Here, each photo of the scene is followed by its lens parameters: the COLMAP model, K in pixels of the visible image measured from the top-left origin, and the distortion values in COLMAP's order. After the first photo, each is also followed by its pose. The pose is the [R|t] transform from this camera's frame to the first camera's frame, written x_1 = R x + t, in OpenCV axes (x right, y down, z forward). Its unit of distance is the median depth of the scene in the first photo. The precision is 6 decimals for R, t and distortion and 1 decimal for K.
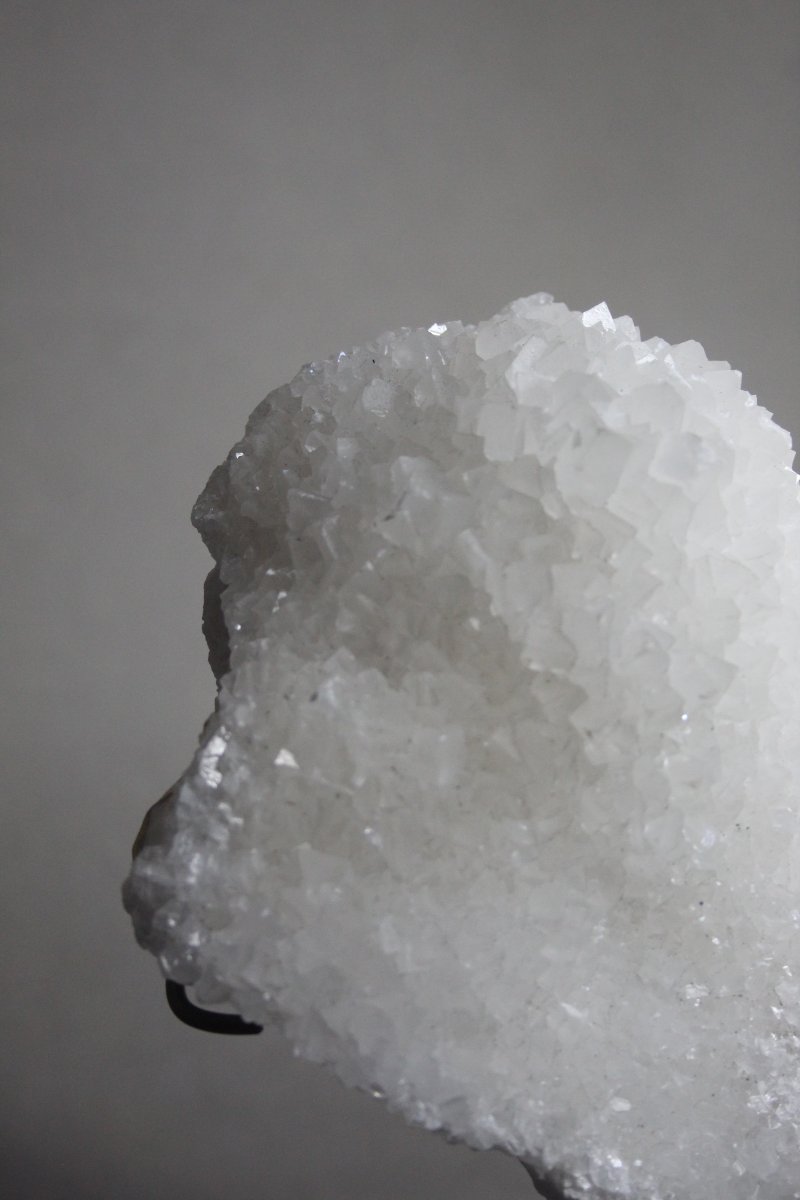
lens RADIAL K [[2292.0, 0, 400.3], [0, 2292.0, 600.7], [0, 0, 1]] dist [0.051943, 0.000000]
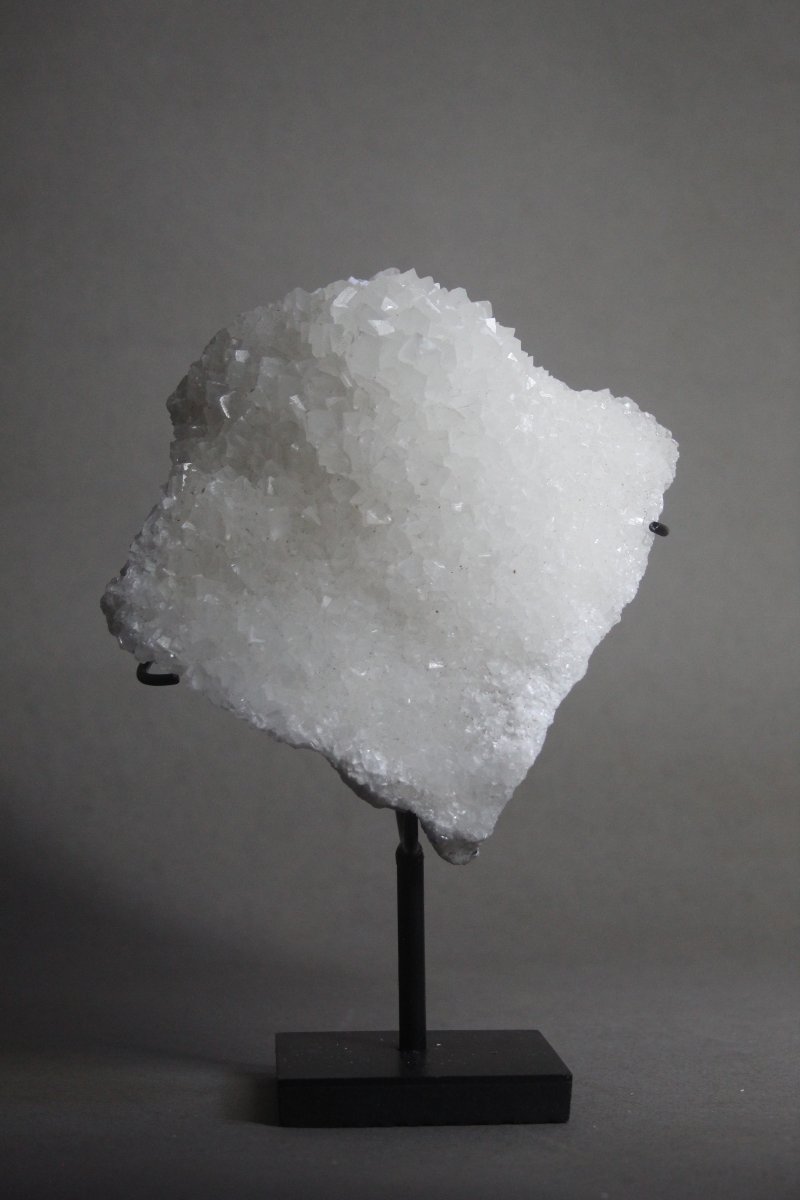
lens RADIAL K [[2552.2, 0, 399.8], [0, 2552.2, 599.5], [0, 0, 1]] dist [-0.021893, 0.000000]
pose [[0.972797, -0.023076, -0.230509, 0.549624], [0.008346, 0.997871, -0.064677, 0.249644], [0.231511, 0.060994, 0.970918, -0.847916]]
